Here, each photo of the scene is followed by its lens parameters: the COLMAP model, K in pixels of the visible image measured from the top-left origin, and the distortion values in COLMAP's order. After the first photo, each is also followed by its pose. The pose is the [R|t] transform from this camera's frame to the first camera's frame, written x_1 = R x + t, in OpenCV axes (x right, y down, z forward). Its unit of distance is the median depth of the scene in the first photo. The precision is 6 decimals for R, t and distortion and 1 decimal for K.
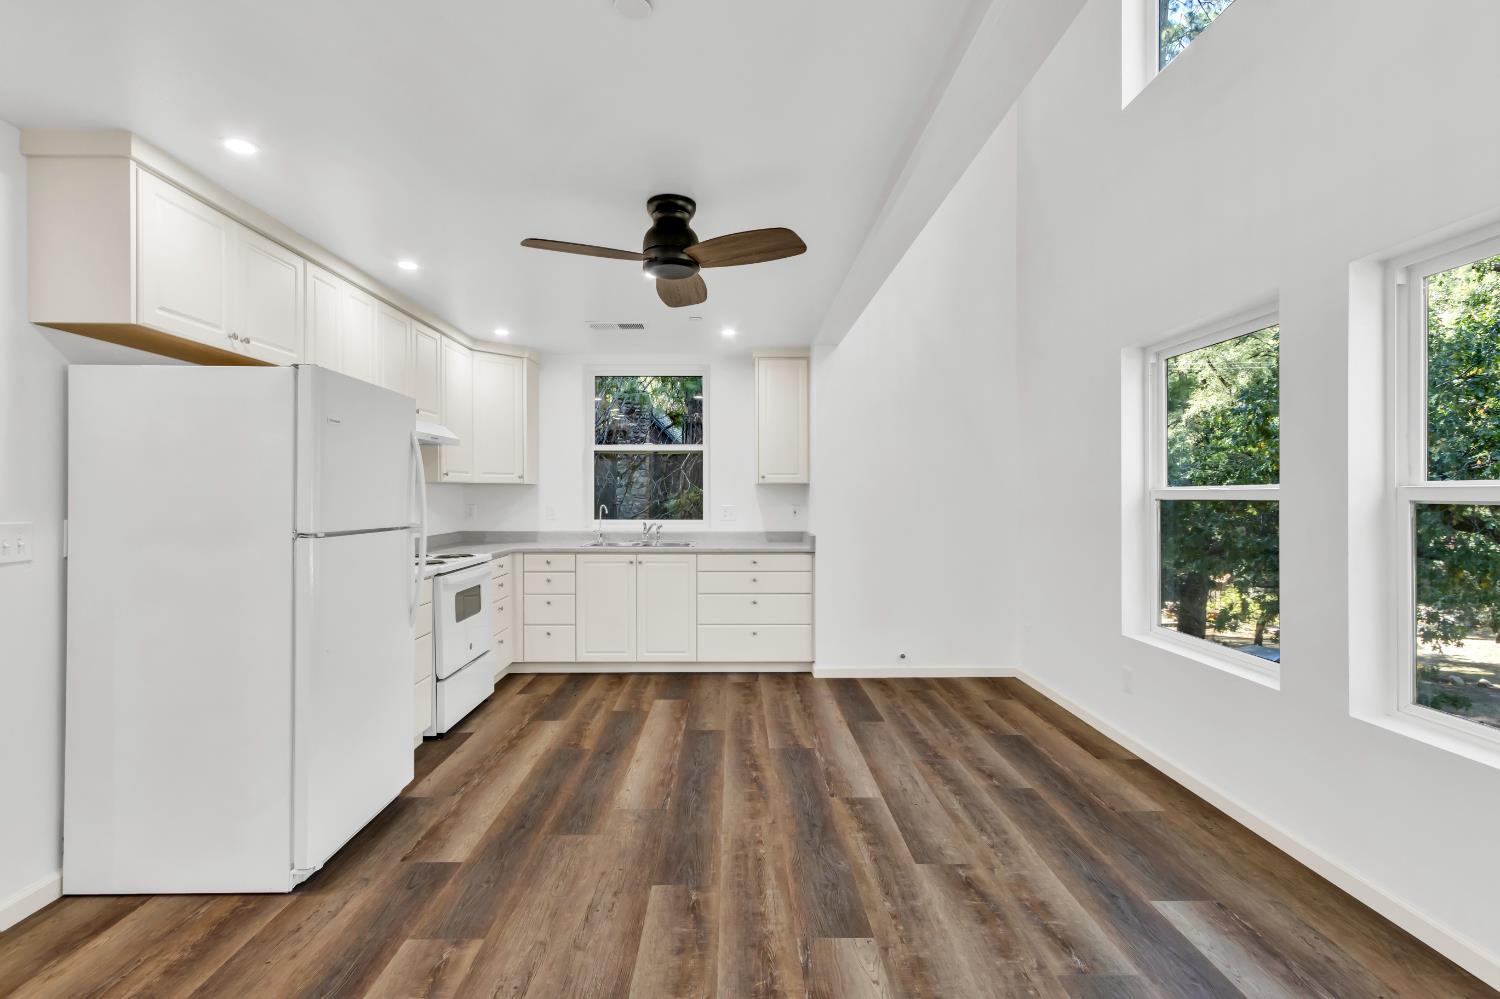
lens RADIAL K [[685.8, 0, 736.0], [0, 685.8, 488.0], [0, 0, 1]] dist [0.001891, -0.001066]
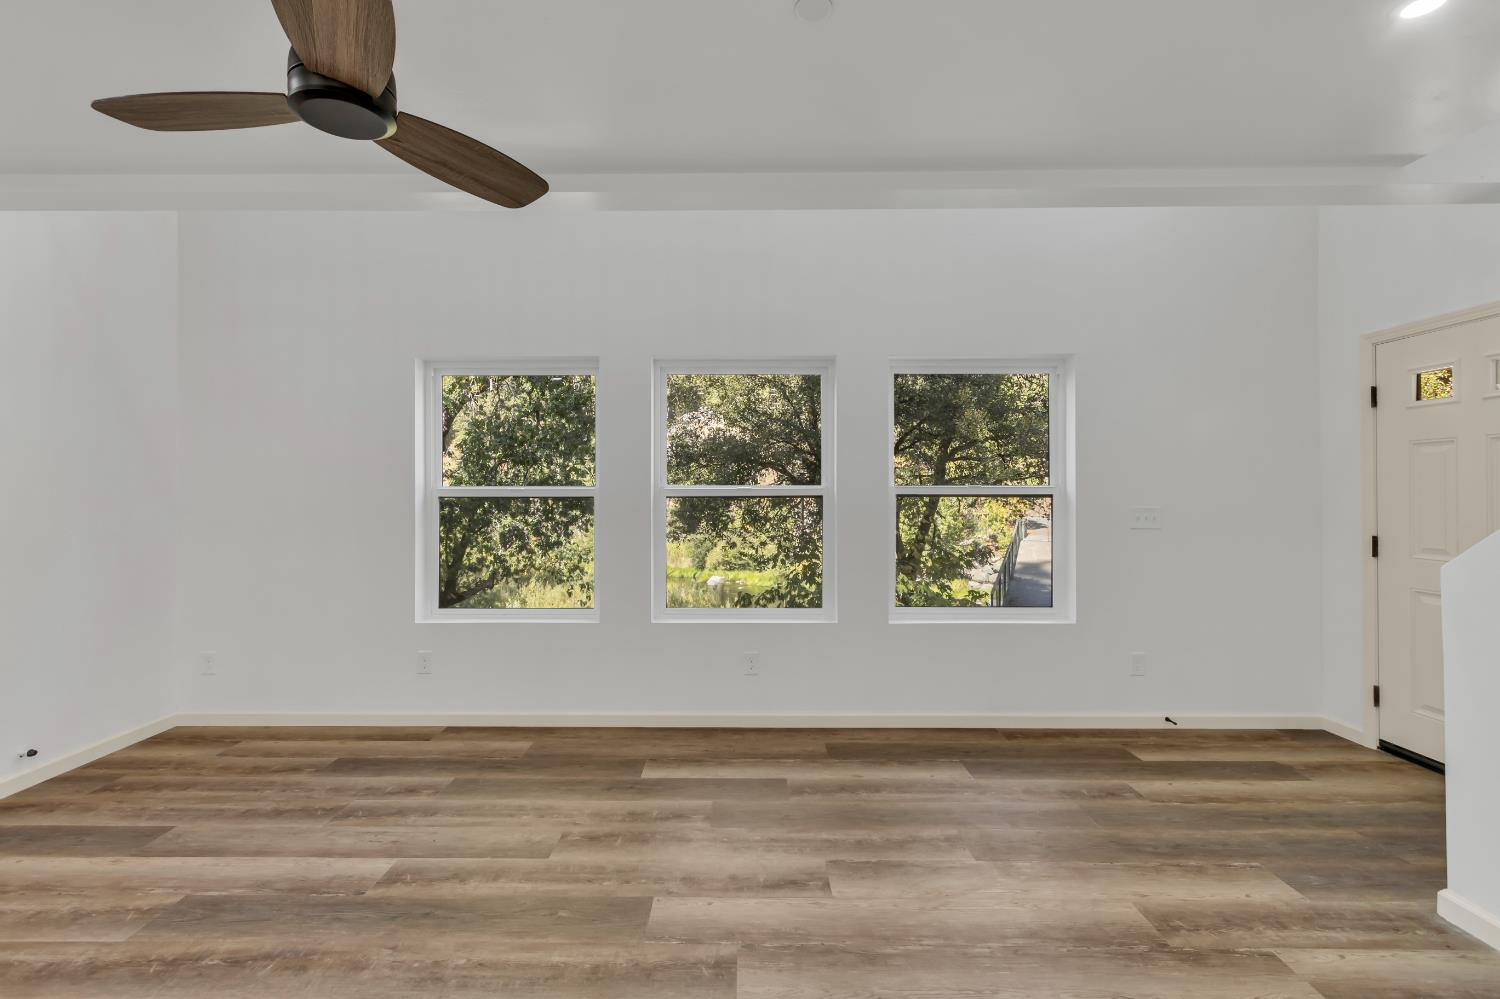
lens RADIAL K [[685.8, 0, 736.0], [0, 685.8, 488.0], [0, 0, 1]] dist [0.001891, -0.001066]
pose [[0.012142, 0.008345, 0.999891, -0.672369], [-0.008307, 0.999932, -0.008244, 0.009867], [-0.999892, -0.008206, 0.012210, 0.647295]]
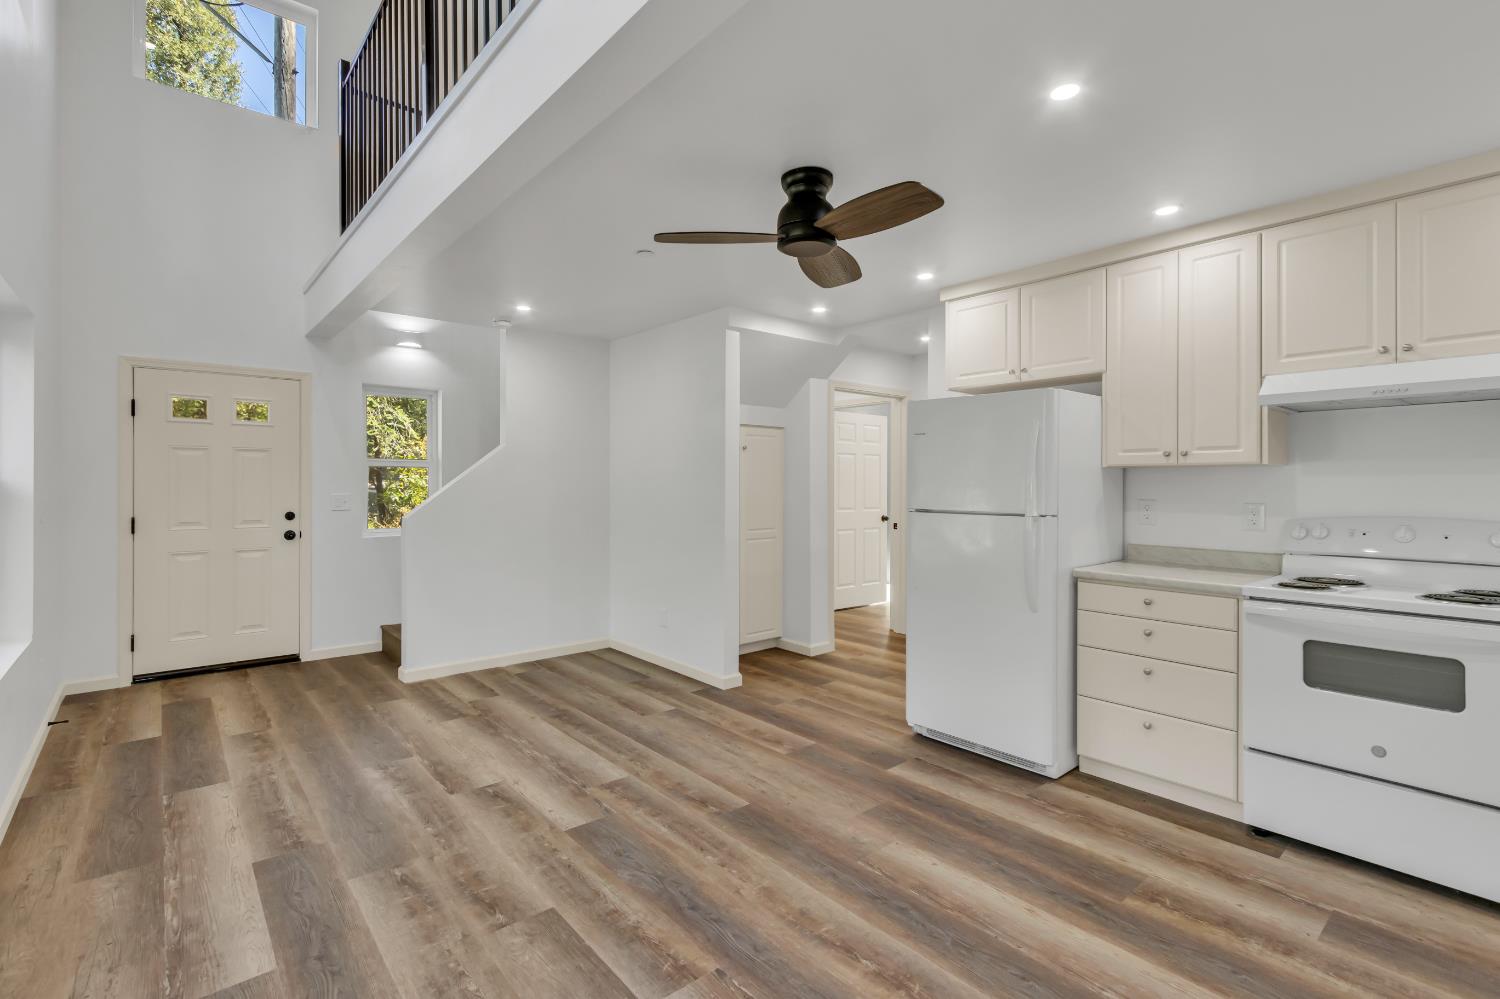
lens RADIAL K [[685.8, 0, 736.0], [0, 685.8, 488.0], [0, 0, 1]] dist [0.001891, -0.001066]
pose [[-0.768645, 0.004084, -0.639662, 0.576652], [0.004293, 0.999990, 0.001225, 0.014087], [0.639661, -0.001805, -0.768655, 1.642032]]
